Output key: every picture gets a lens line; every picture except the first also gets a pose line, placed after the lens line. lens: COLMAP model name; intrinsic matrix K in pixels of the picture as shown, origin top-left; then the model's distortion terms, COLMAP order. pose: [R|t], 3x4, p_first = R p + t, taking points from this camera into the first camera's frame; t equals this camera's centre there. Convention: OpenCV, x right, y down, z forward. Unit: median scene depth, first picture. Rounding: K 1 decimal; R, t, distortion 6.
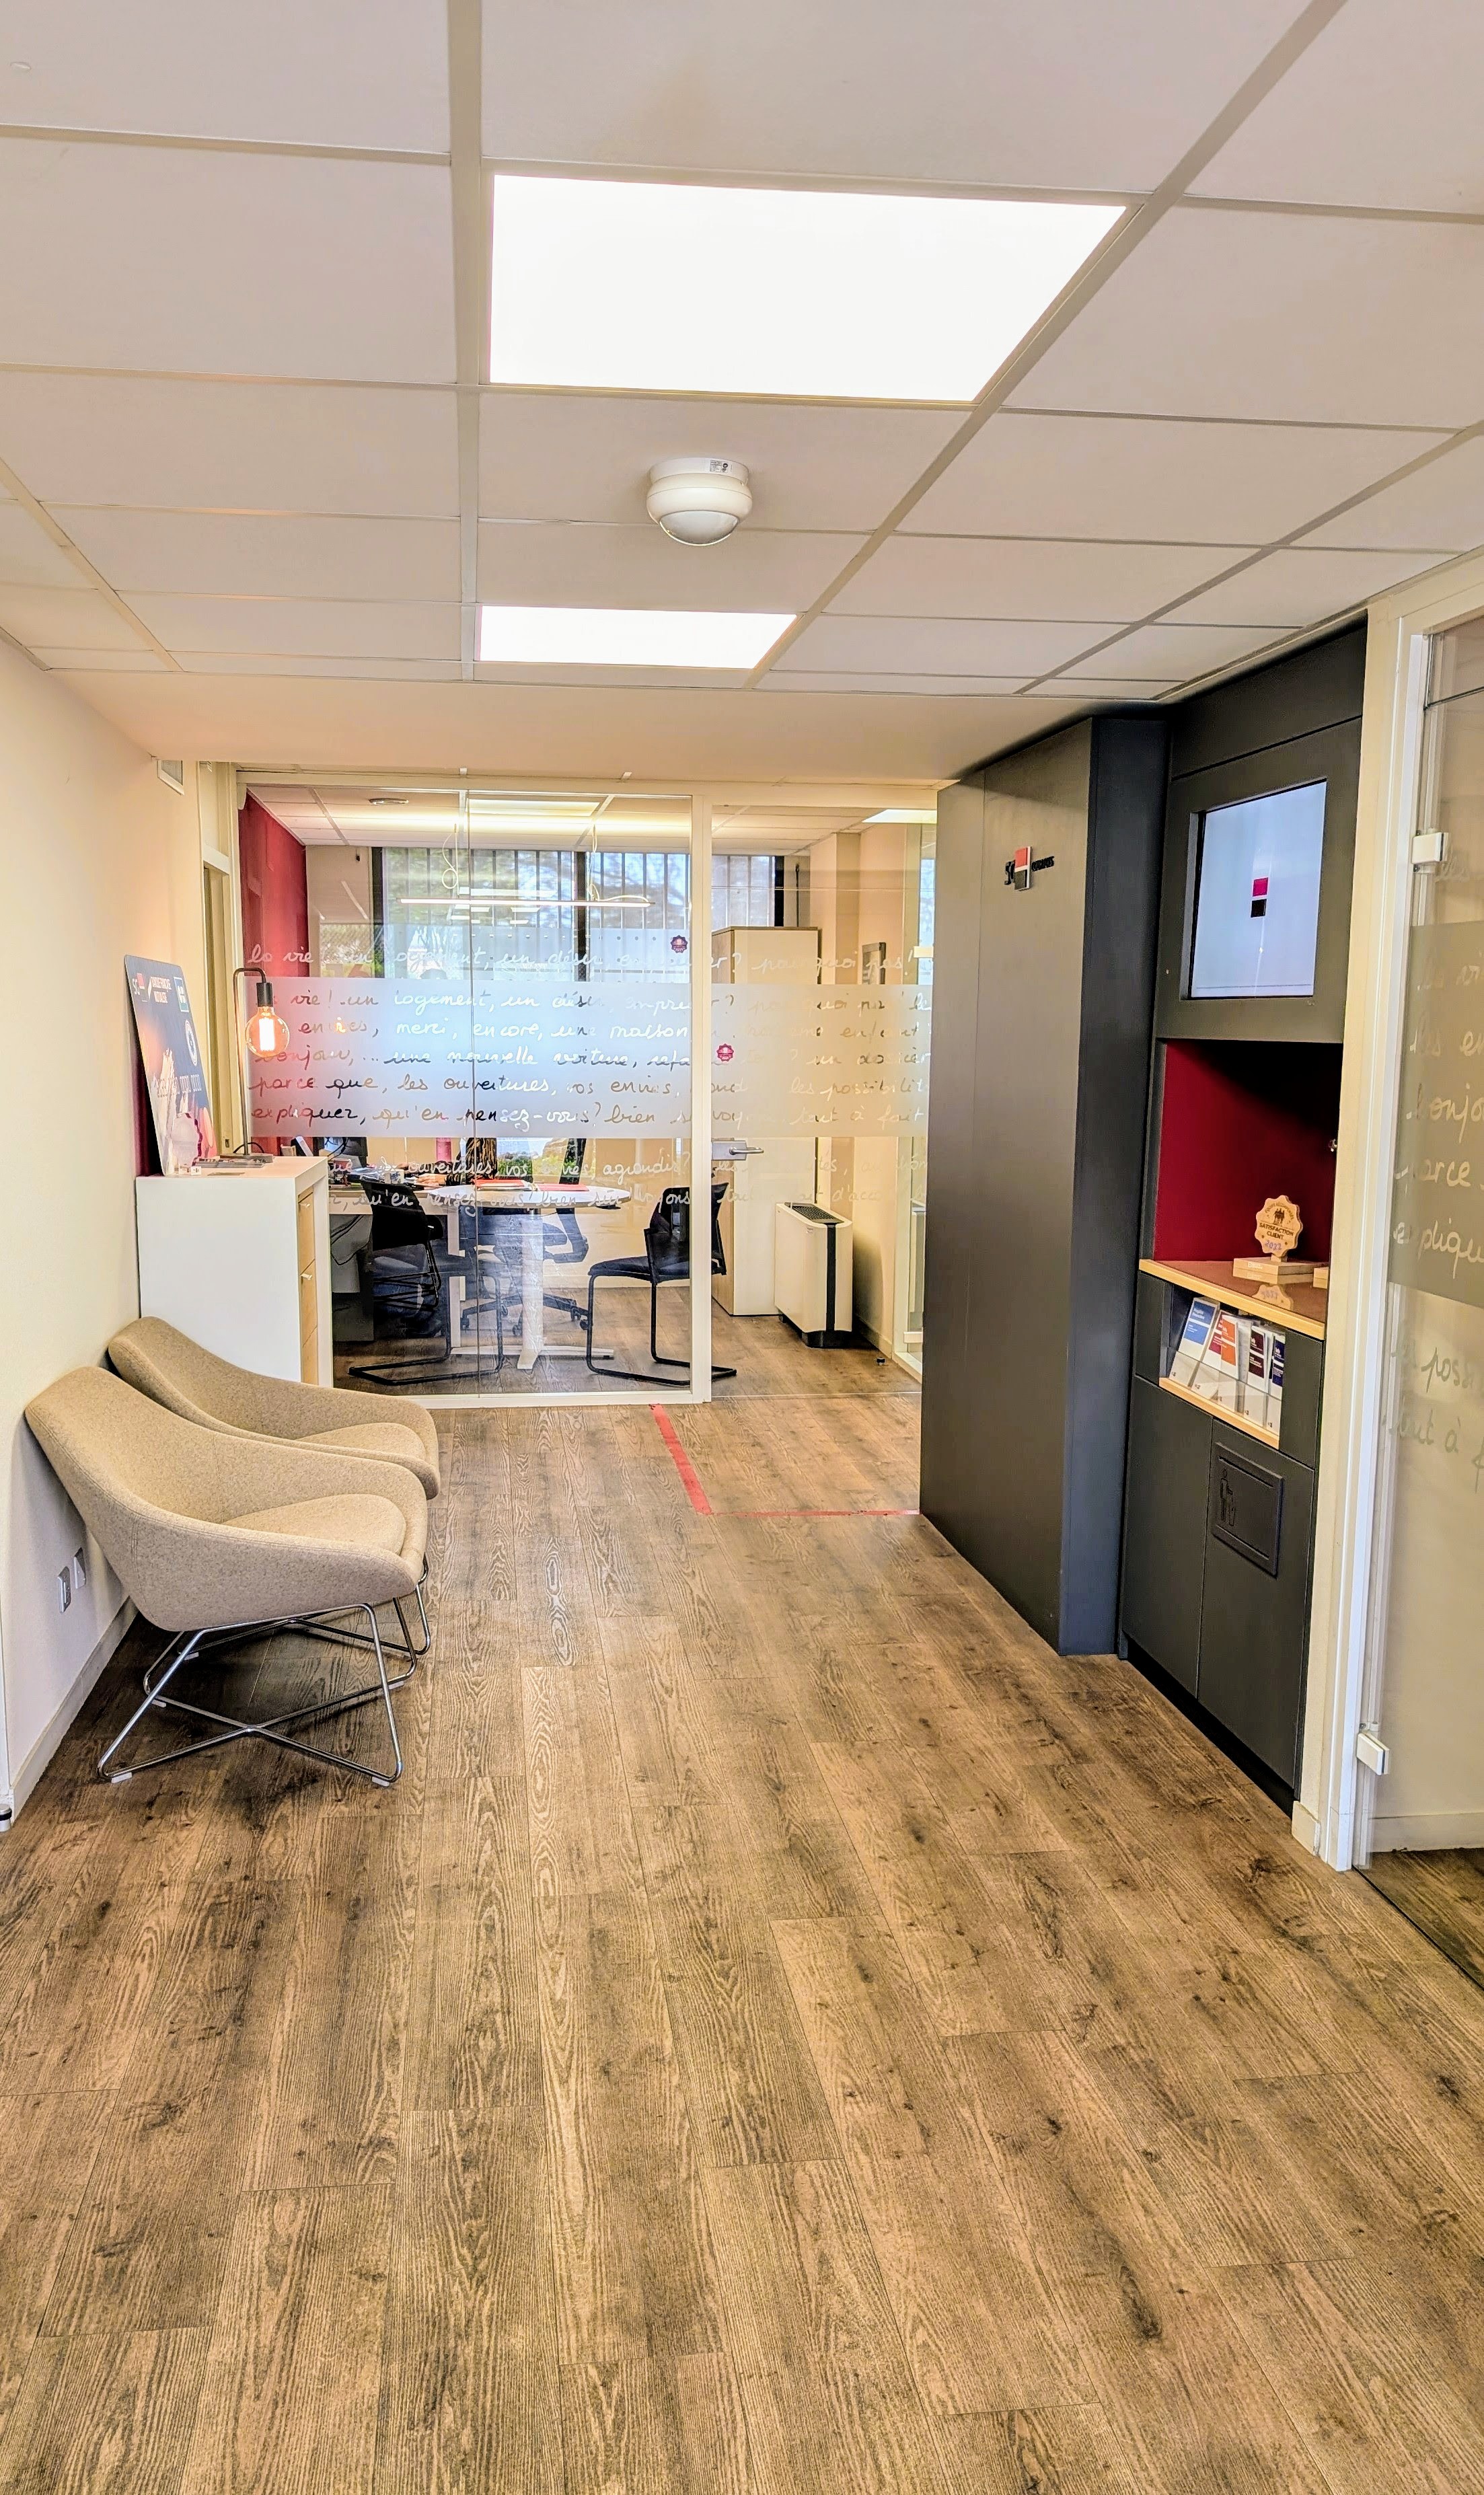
lens RADIAL K [[1698.1, 0, 738.4], [0, 1698.1, 1255.5], [0, 0, 1]] dist [0.000844, 0.000137]
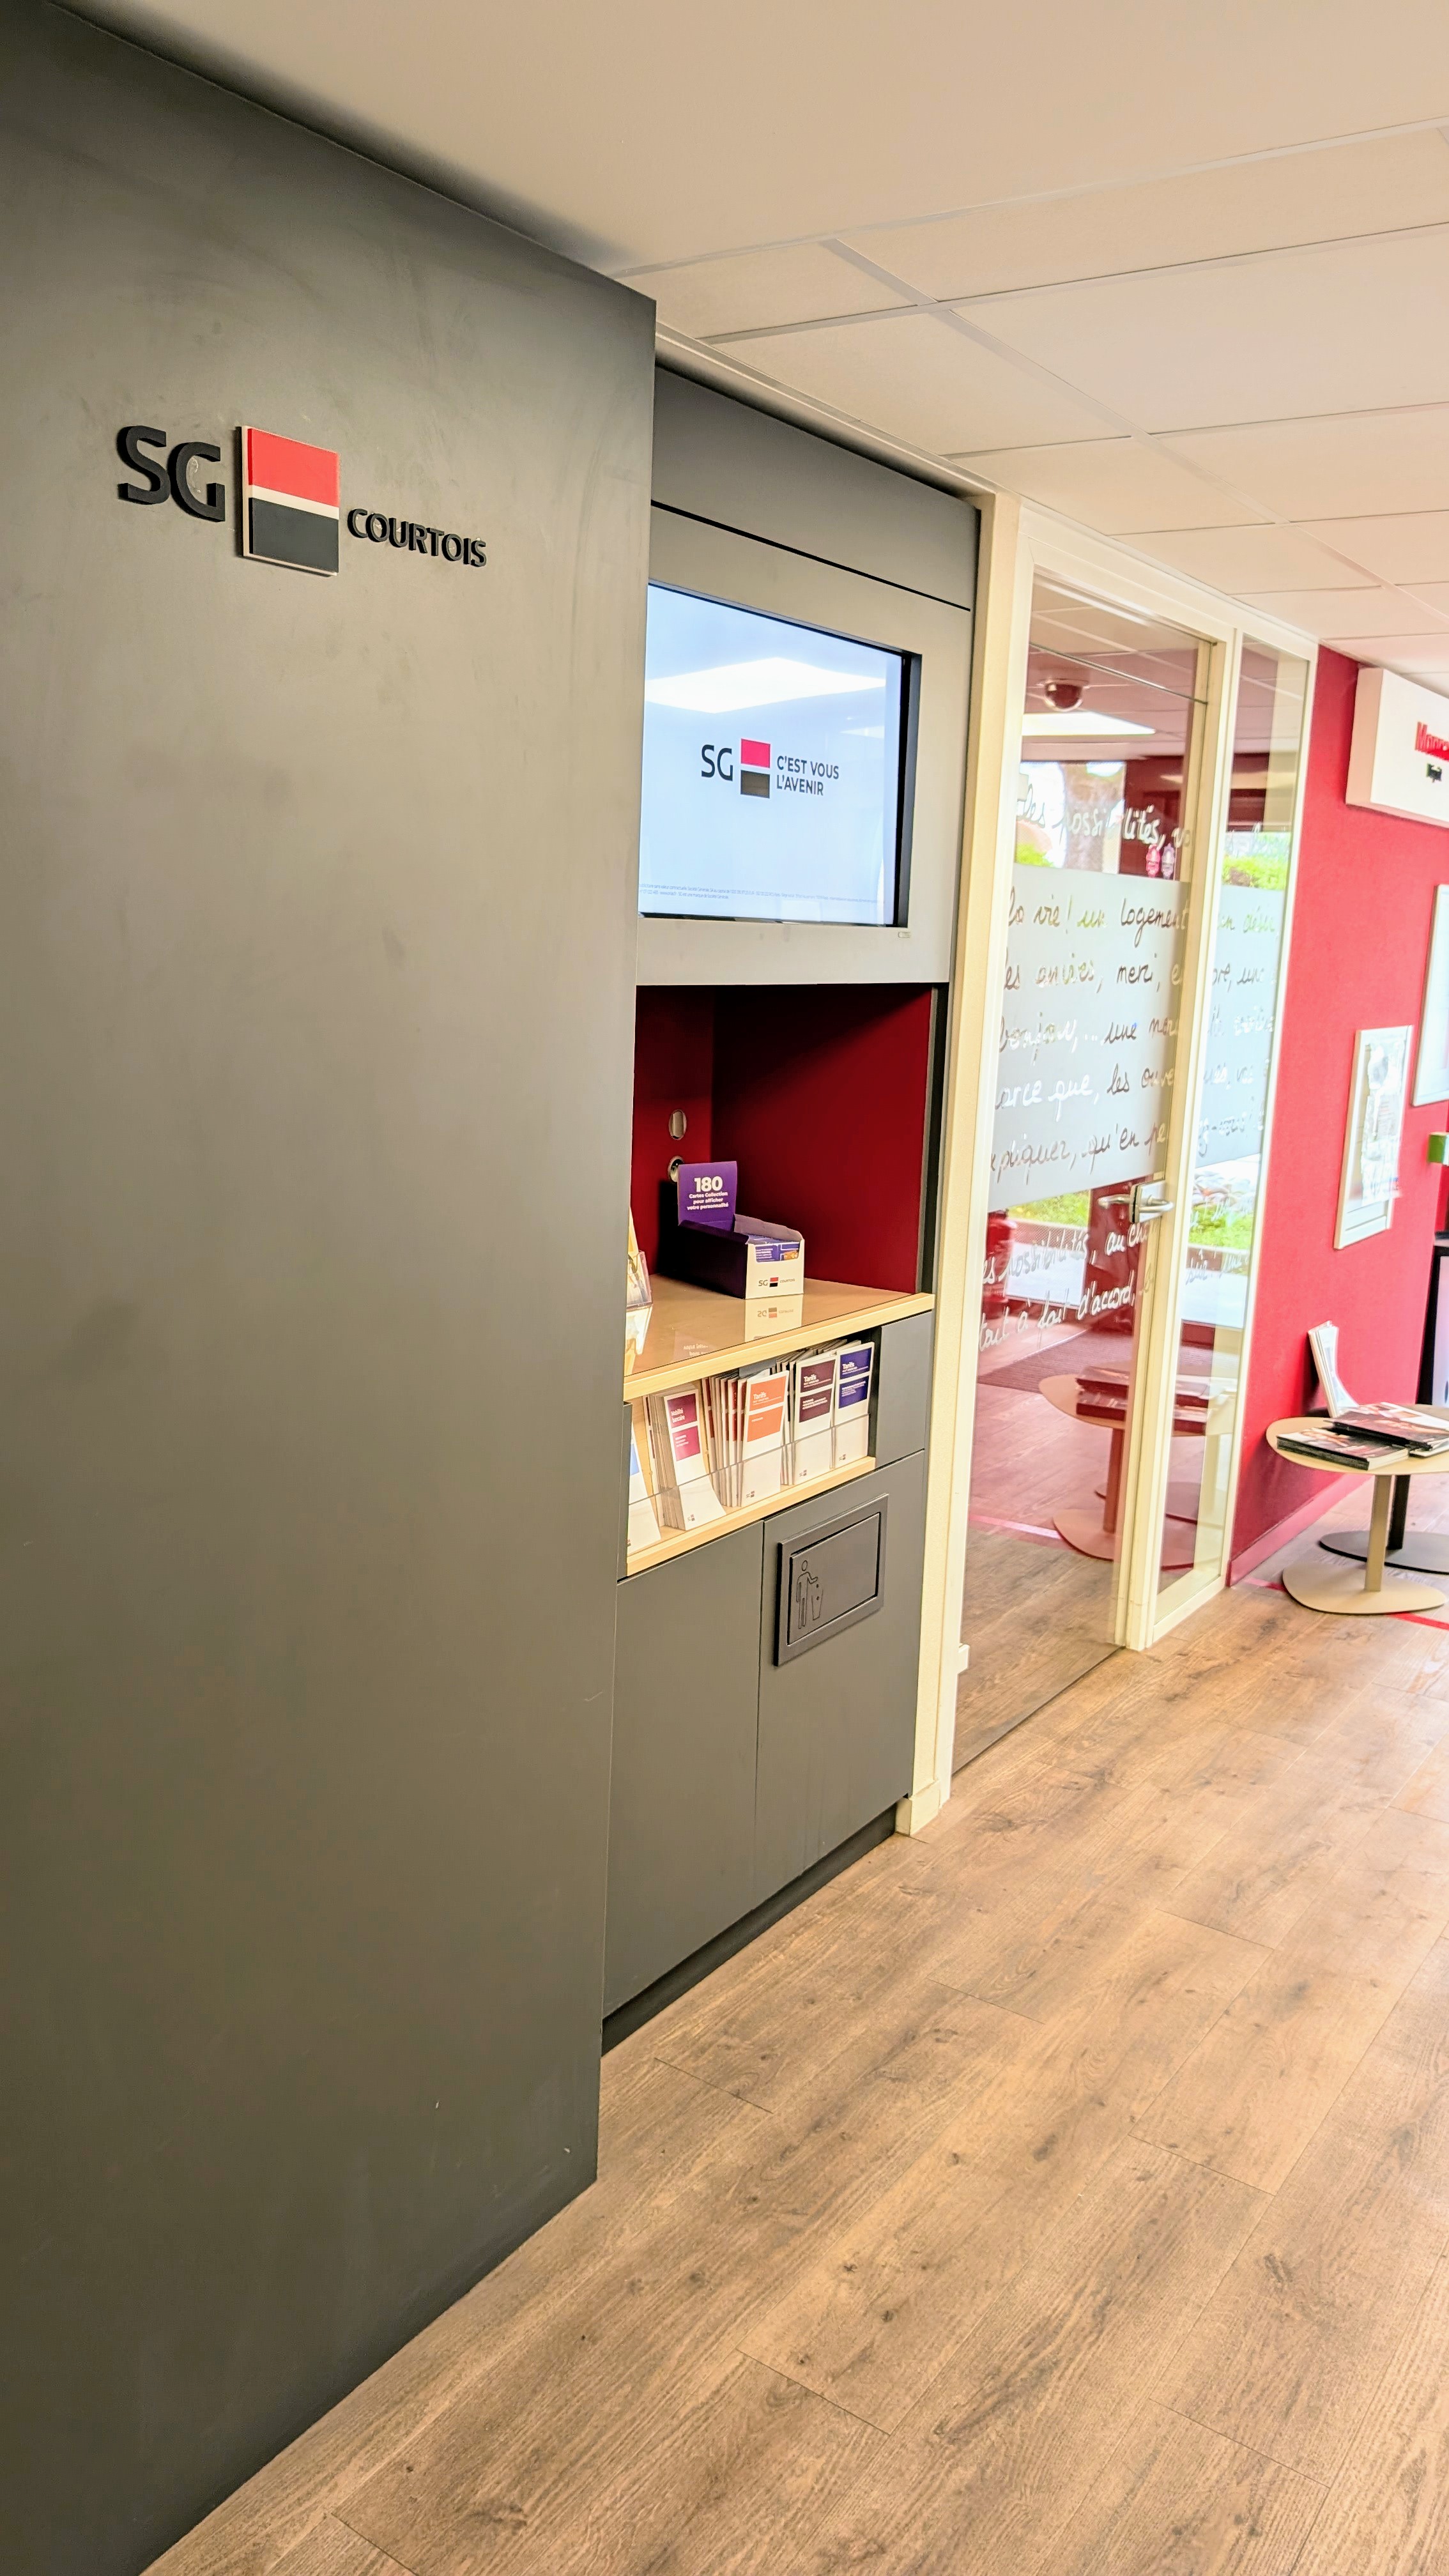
lens RADIAL K [[1839.0, 0, 726.0], [0, 1839.0, 1280.7], [0, 0, 1]] dist [-0.003236, 0.000844]
pose [[-0.725737, -0.161215, 0.668817, -0.210874], [0.052814, 0.956232, 0.287804, -0.230235], [-0.685942, 0.244193, -0.685458, 1.583625]]
